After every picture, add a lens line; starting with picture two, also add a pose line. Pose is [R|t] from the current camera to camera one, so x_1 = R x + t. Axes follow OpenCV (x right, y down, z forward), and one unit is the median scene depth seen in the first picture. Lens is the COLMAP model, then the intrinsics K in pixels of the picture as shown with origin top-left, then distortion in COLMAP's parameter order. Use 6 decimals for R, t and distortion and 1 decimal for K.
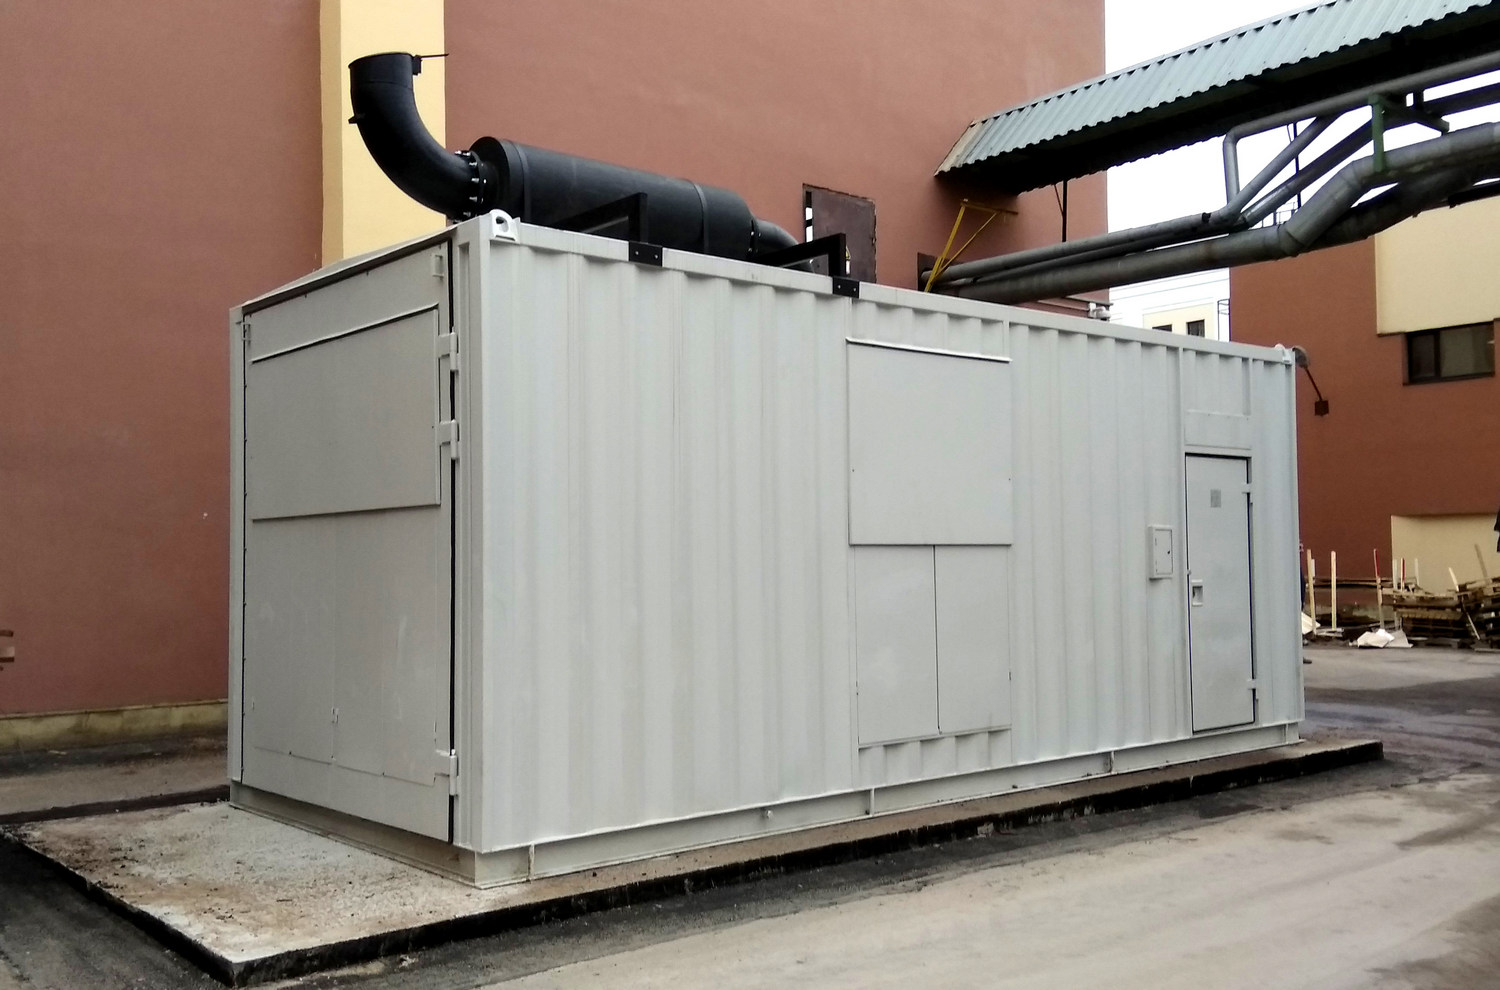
lens RADIAL K [[1434.9, 0, 778.5], [0, 1434.9, 499.7], [0, 0, 1]] dist [0.075718, -0.026652]
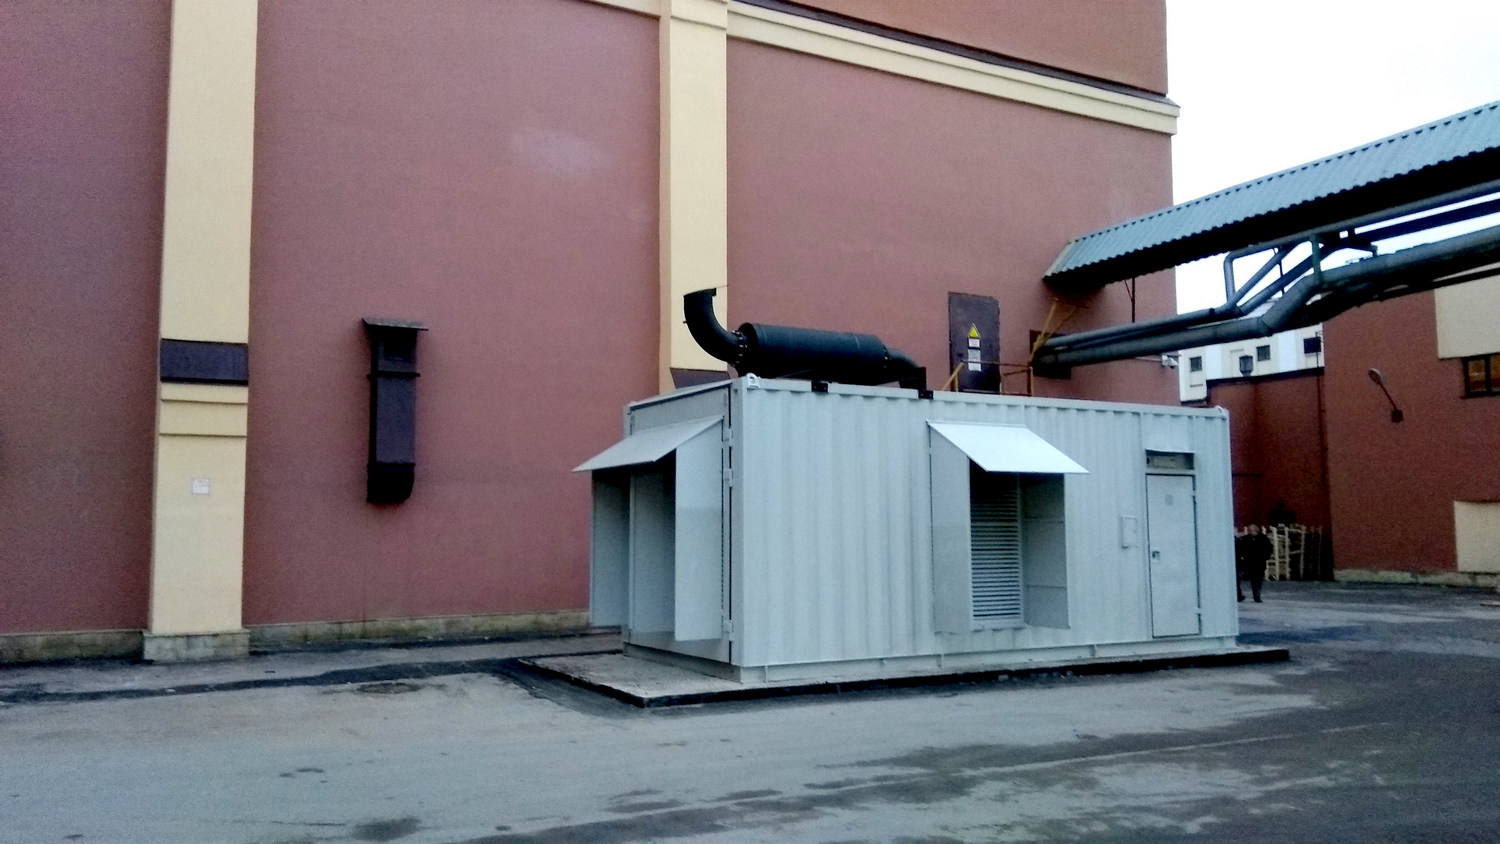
lens RADIAL K [[1203.9, 0, 750.0], [0, 1203.9, 422.0], [0, 0, 1]] dist [0.101271, -0.130258]
pose [[0.978589, -0.011713, -0.205490, 0.137682], [0.002065, 0.998888, -0.047103, -0.030792], [0.205814, 0.045670, 0.977525, -0.600745]]
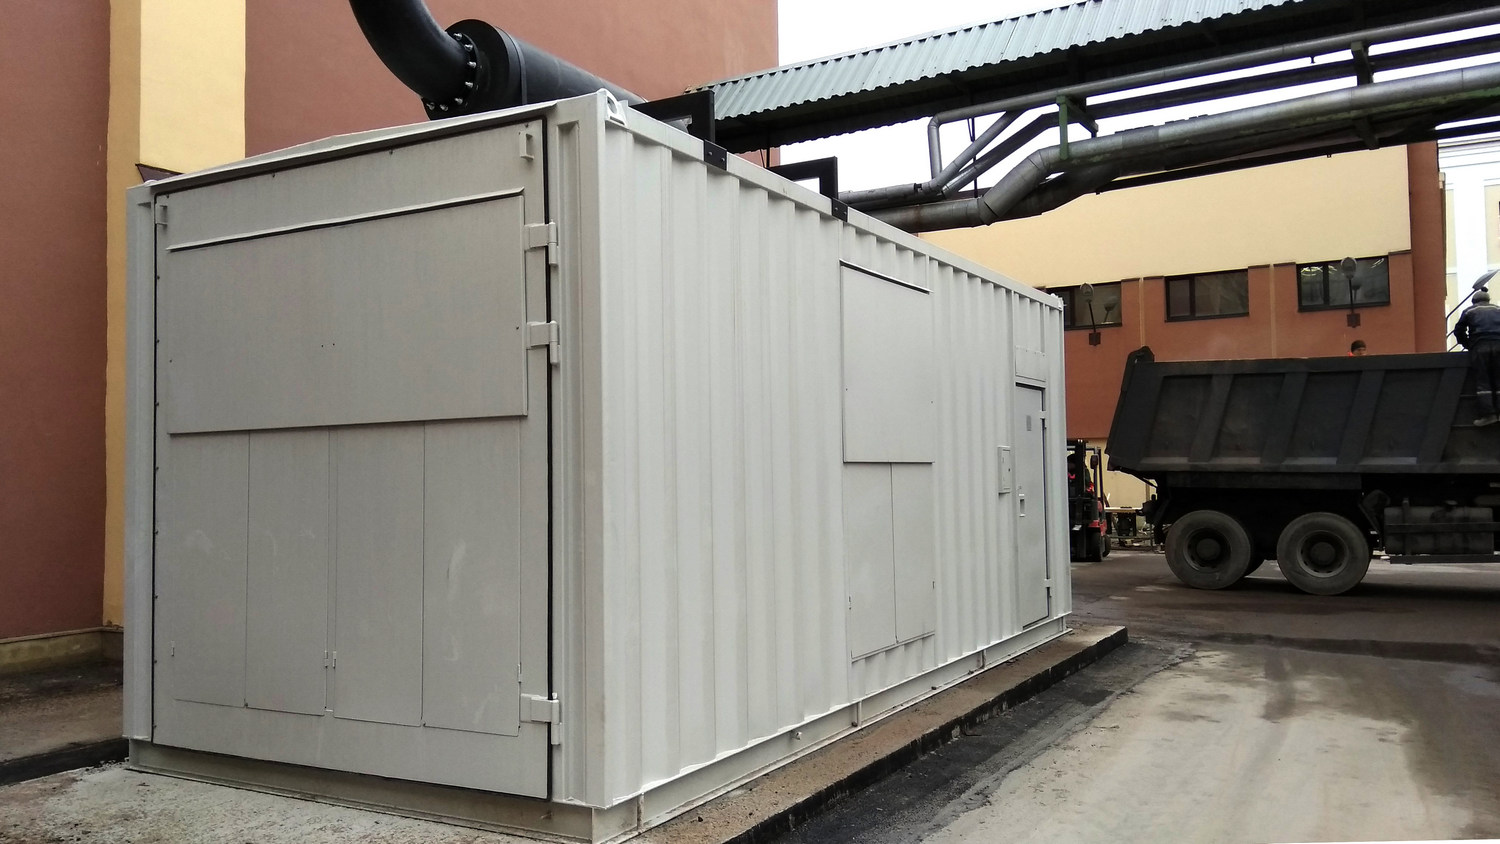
lens RADIAL K [[1203.9, 0, 750.0], [0, 1203.9, 422.0], [0, 0, 1]] dist [0.101271, -0.130258]
pose [[0.942518, 0.011096, 0.333970, -0.274028], [-0.009210, 0.999931, -0.007229, 0.008687], [-0.334027, 0.003737, 0.942556, 0.196666]]
